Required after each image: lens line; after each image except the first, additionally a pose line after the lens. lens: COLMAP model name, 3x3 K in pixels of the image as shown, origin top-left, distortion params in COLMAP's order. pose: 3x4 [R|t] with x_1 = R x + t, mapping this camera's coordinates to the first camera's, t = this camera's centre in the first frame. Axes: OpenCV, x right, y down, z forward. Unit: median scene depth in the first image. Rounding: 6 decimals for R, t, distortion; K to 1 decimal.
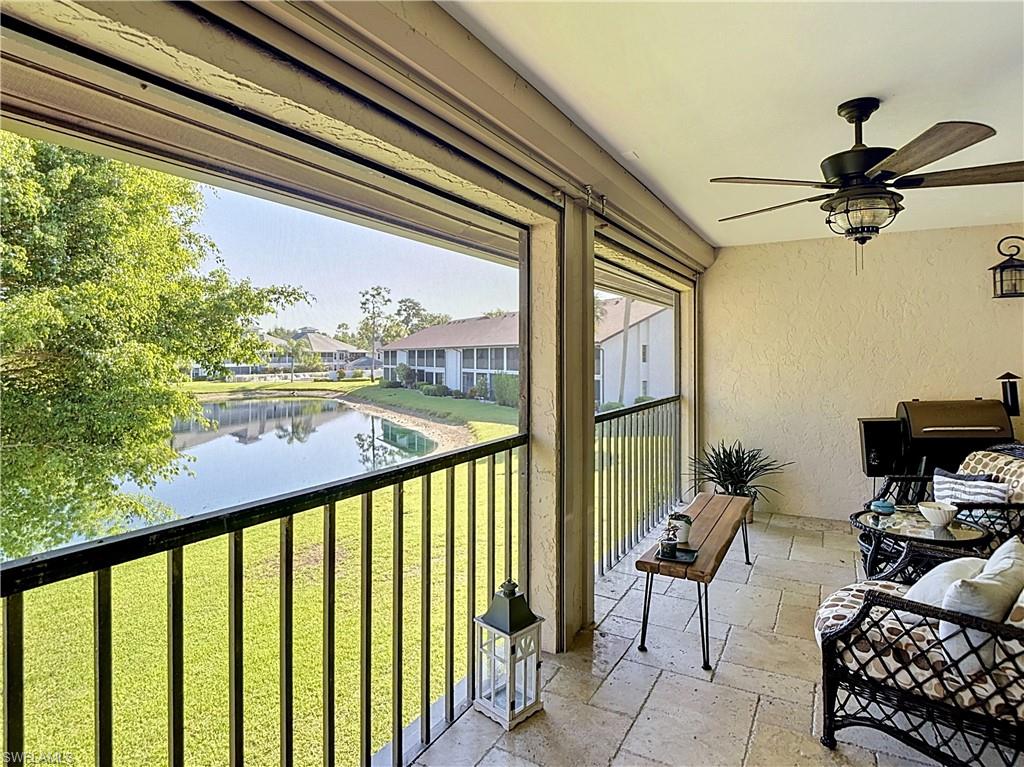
lens RADIAL K [[583.1, 0, 492.2], [0, 583.1, 356.9], [0, 0, 1]] dist [-0.000757, -0.005194]
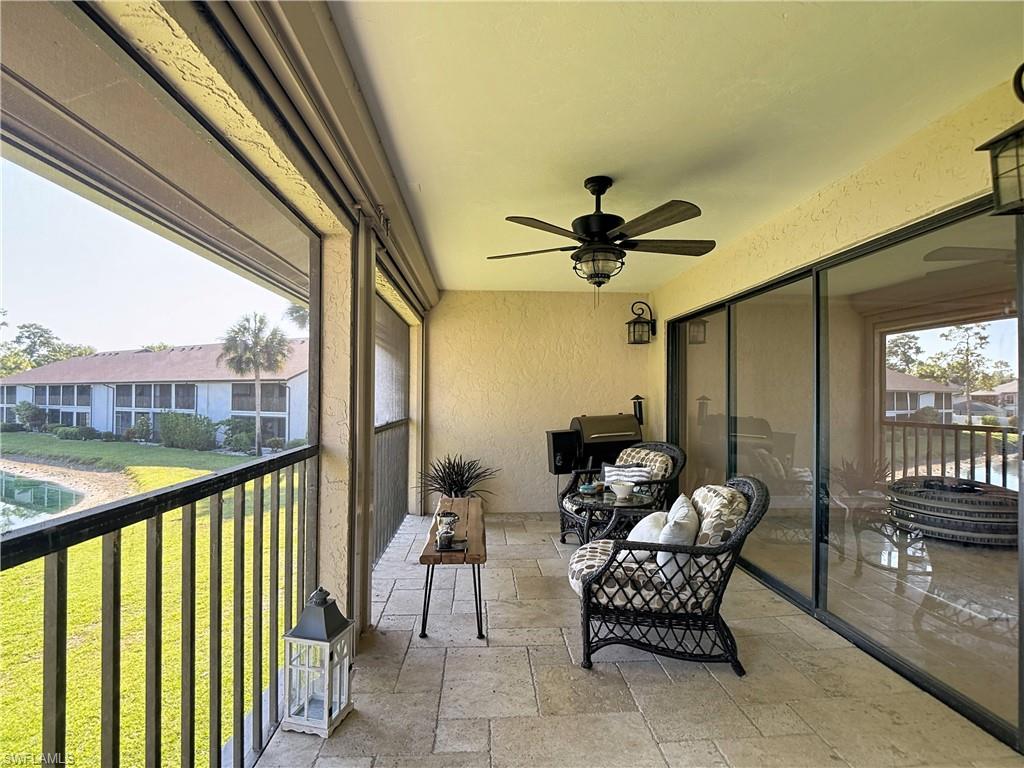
lens RADIAL K [[535.1, 0, 511.3], [0, 535.1, 387.3], [0, 0, 1]] dist [0.020099, -0.044574]
pose [[0.847984, 0.013763, 0.529844, -0.184291], [-0.009222, 0.999895, -0.011215, 0.053006], [-0.529942, 0.004624, 0.848021, 0.063972]]
